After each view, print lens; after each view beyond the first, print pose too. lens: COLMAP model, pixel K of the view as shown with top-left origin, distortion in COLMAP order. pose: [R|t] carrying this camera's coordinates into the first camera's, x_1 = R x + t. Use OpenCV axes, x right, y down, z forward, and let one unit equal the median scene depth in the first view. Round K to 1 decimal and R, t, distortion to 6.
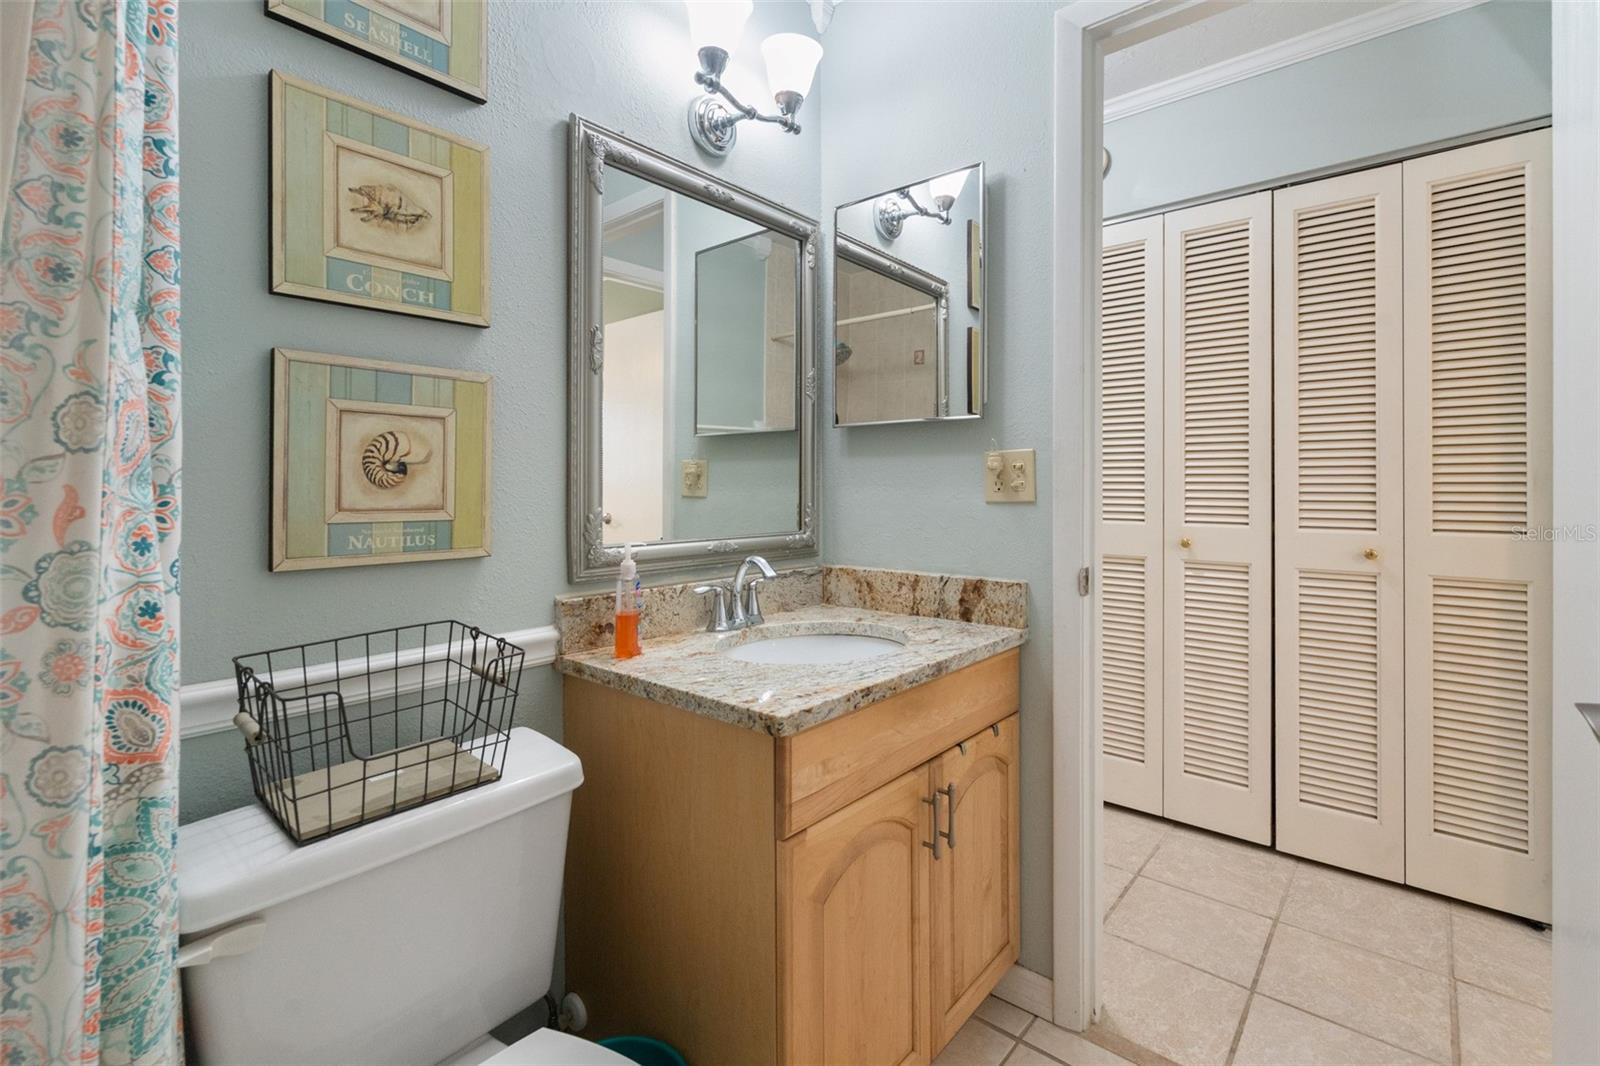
lens RADIAL K [[726.4, 0, 793.4], [0, 726.4, 482.4], [0, 0, 1]] dist [-0.001160, 0.000028]
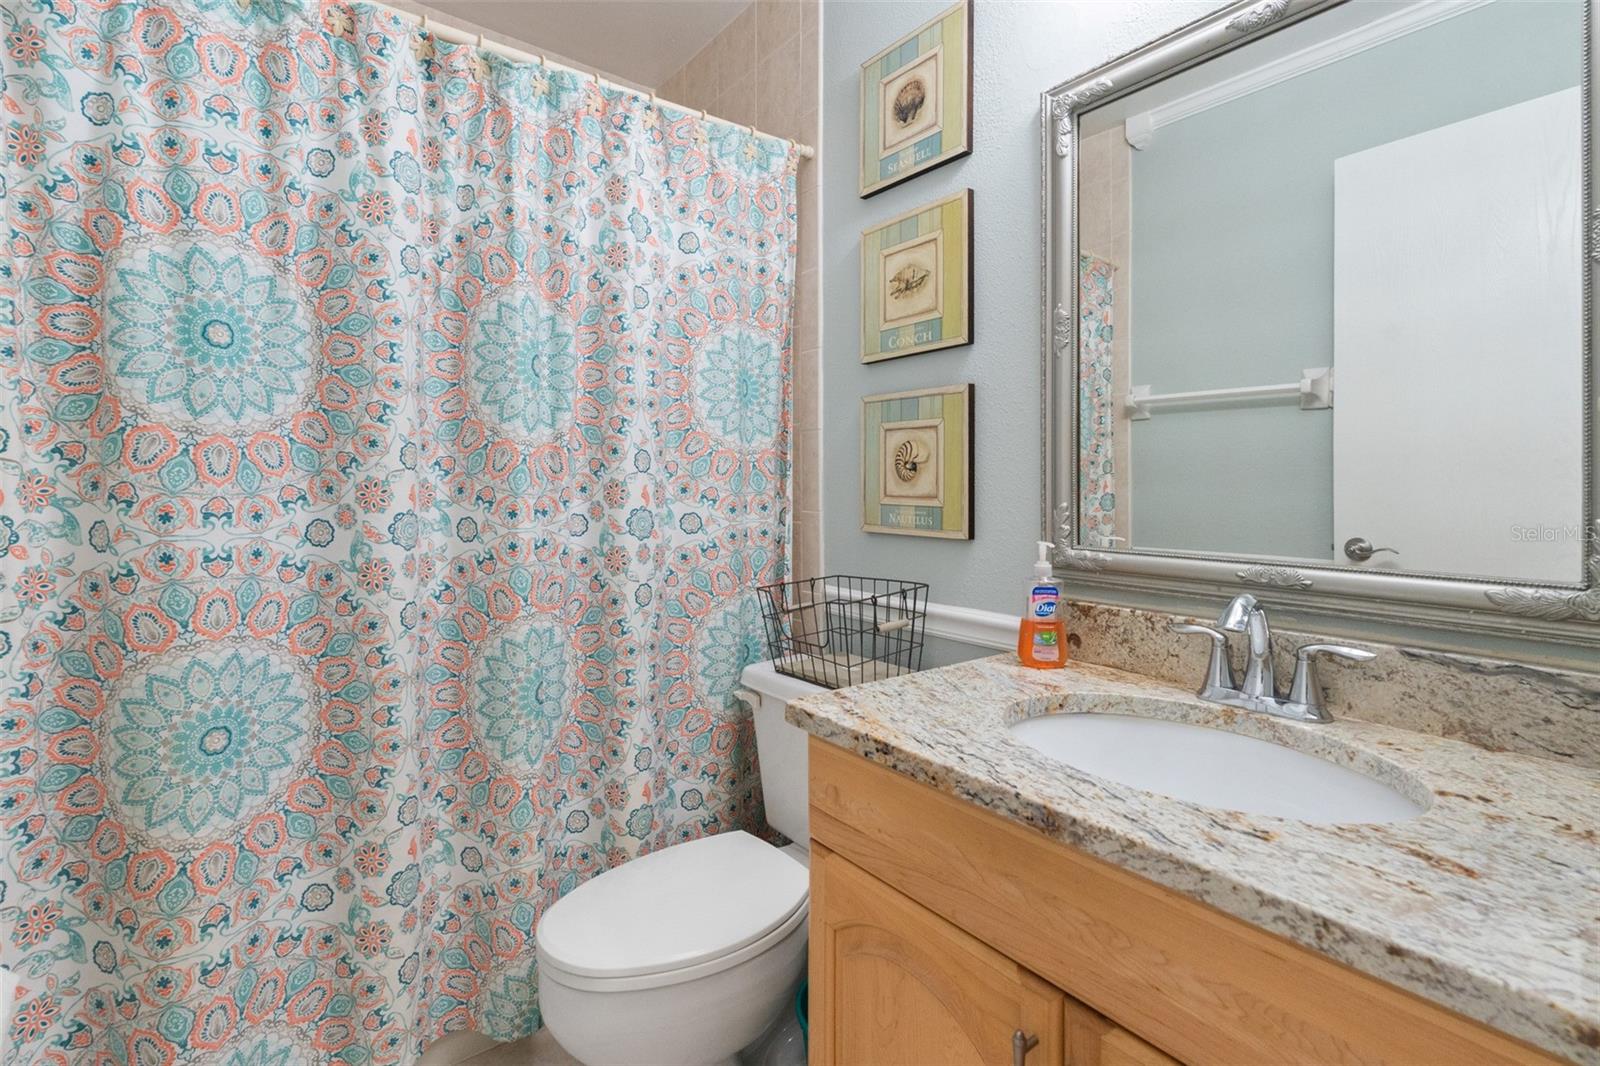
lens RADIAL K [[726.4, 0, 793.4], [0, 726.4, 482.4], [0, 0, 1]] dist [-0.001160, 0.000028]
pose [[-0.190402, -0.001613, -0.981705, 0.856494], [0.002375, 0.999995, -0.002103, 0.012435], [0.981703, -0.002732, -0.190397, 1.043069]]
